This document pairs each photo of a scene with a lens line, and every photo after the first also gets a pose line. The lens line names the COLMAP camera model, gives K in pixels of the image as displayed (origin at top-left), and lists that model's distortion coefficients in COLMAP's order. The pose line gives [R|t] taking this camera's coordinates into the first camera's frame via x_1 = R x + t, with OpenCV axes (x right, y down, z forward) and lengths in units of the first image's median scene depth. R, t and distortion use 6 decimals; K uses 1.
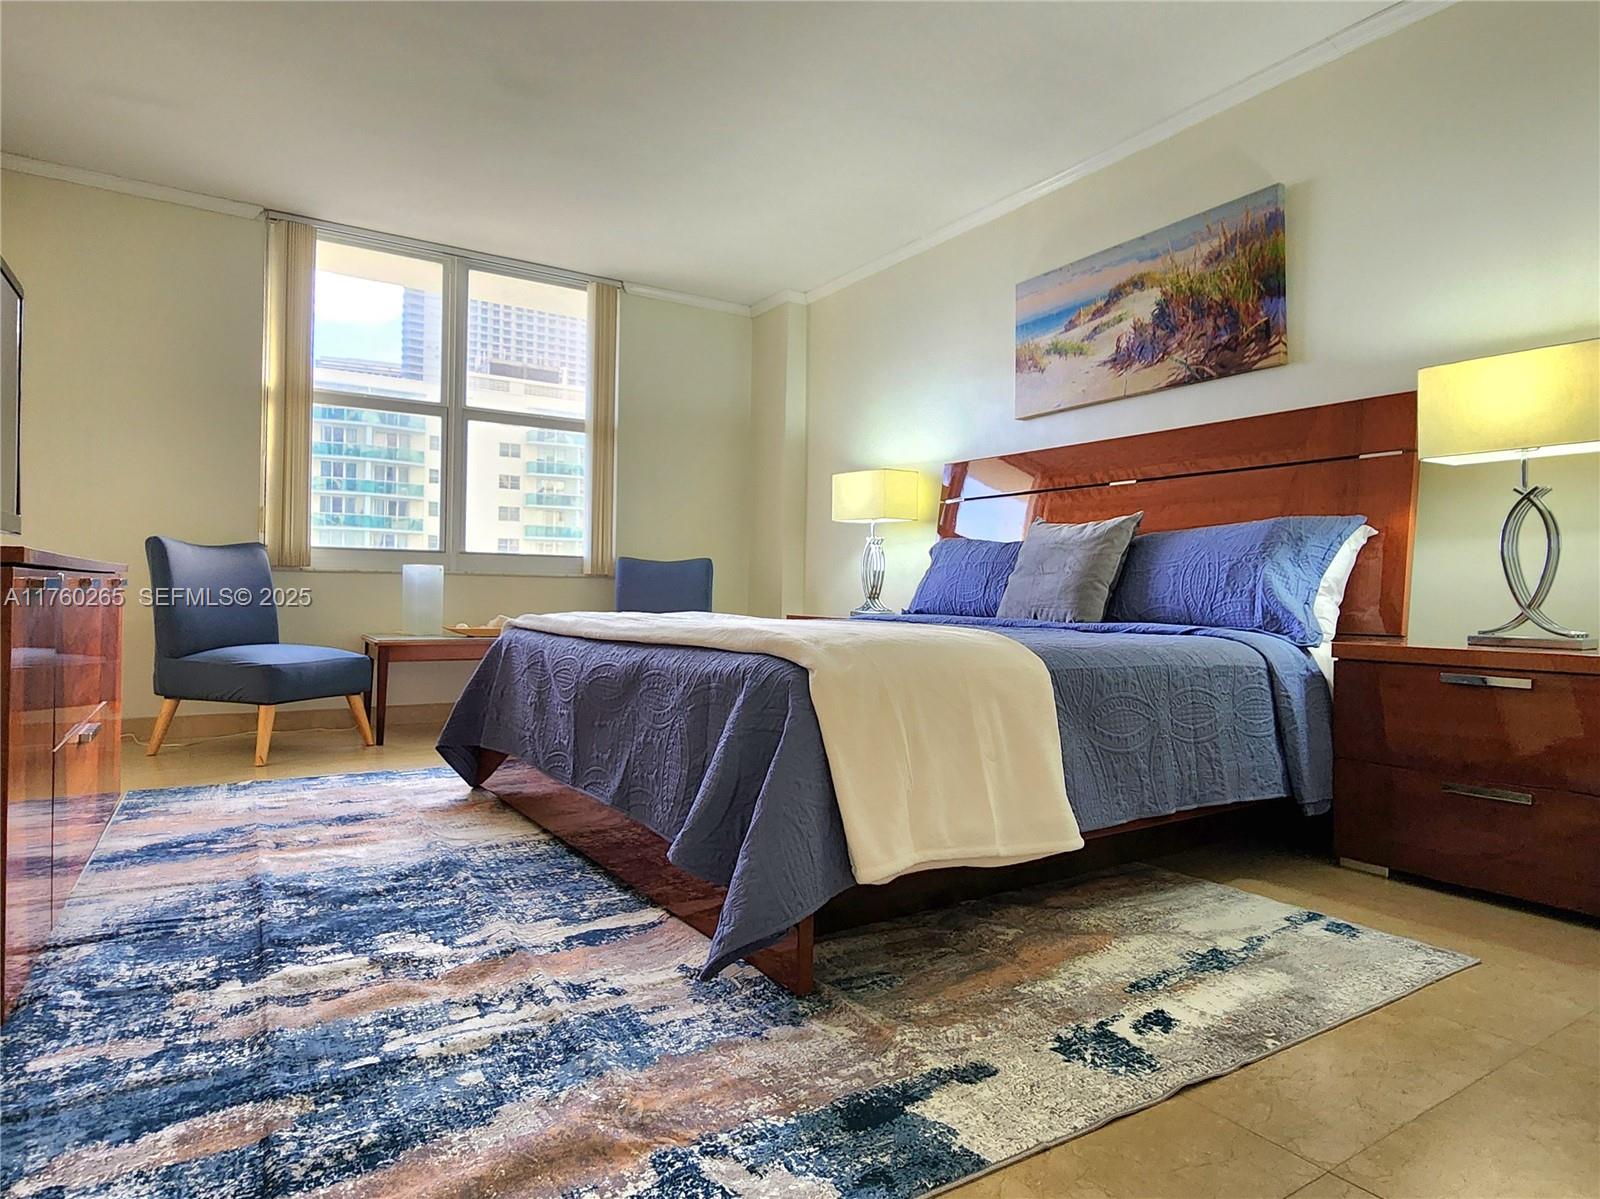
lens RADIAL K [[870.9, 0, 800.6], [0, 870.9, 589.6], [0, 0, 1]] dist [0.005733, 0.002111]
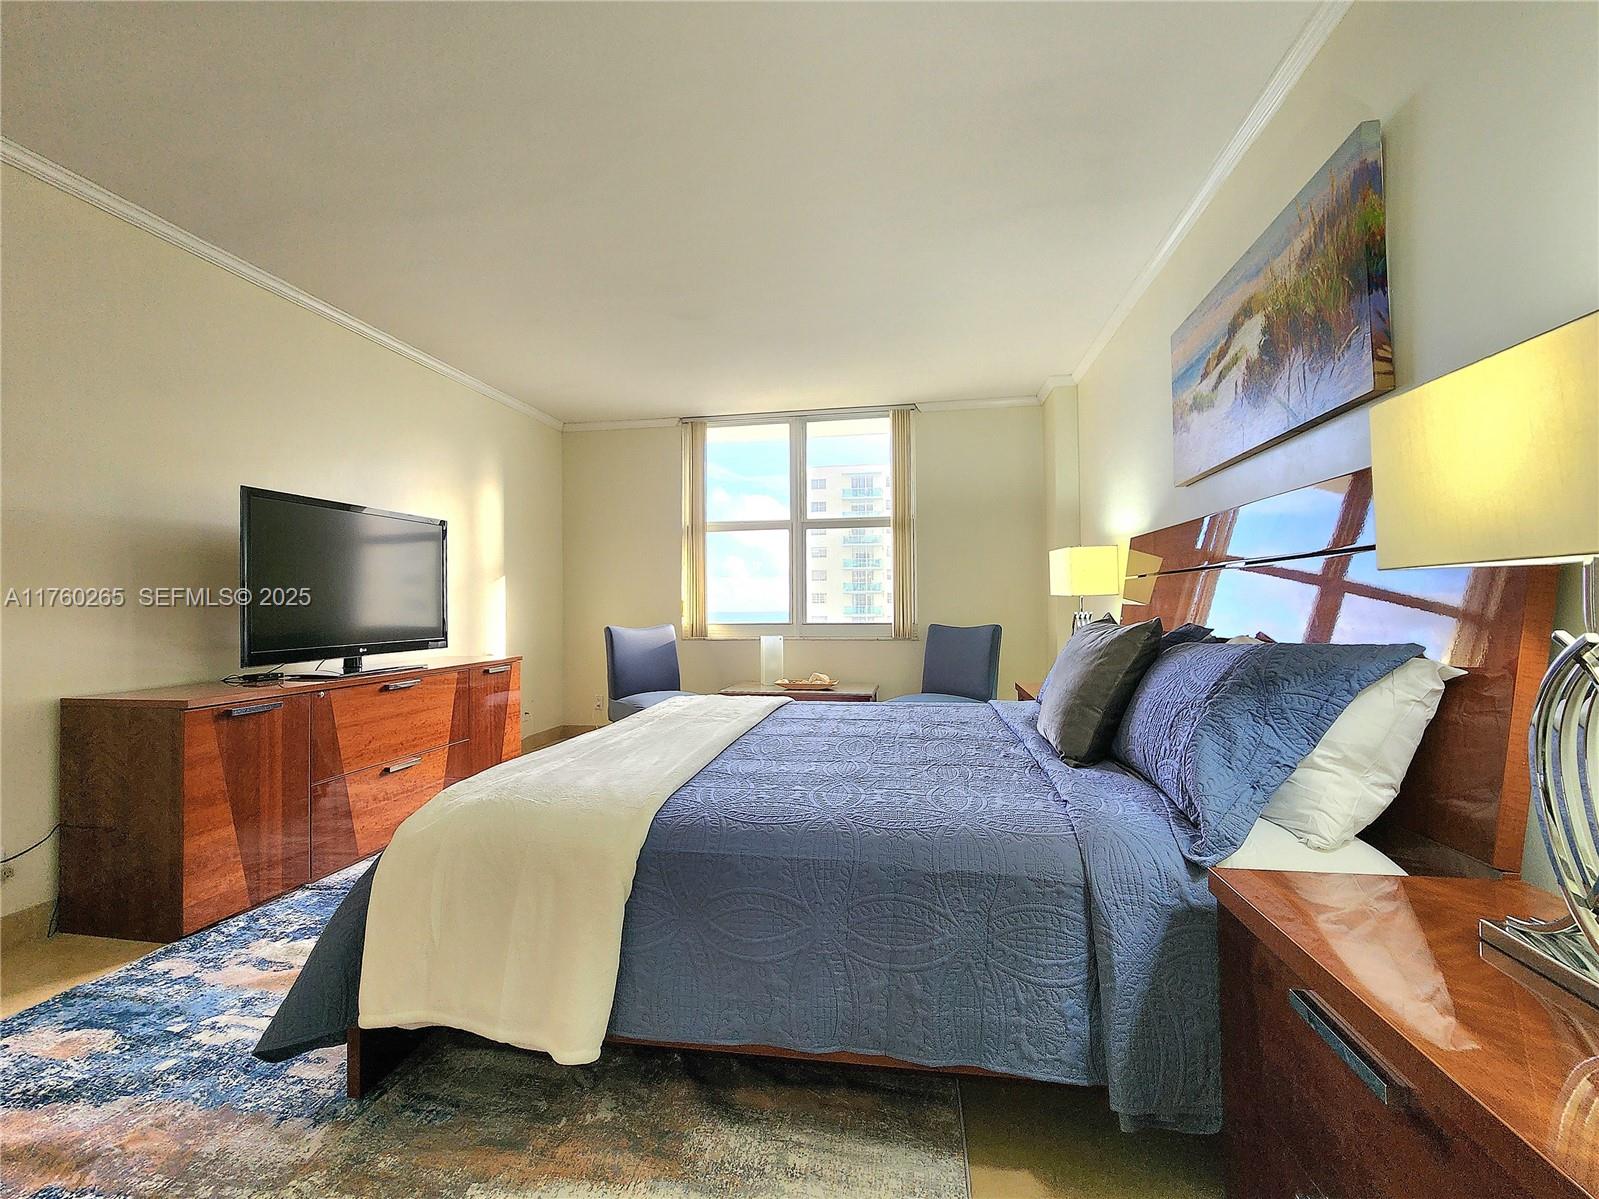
lens RADIAL K [[649.7, 0, 798.1], [0, 649.7, 609.8], [0, 0, 1]] dist [0.000031, 0.000008]
pose [[0.765509, -0.022728, -0.643023, 0.342627], [0.019895, 0.999734, -0.011651, -0.063122], [0.643117, -0.003874, 0.765758, 0.222741]]
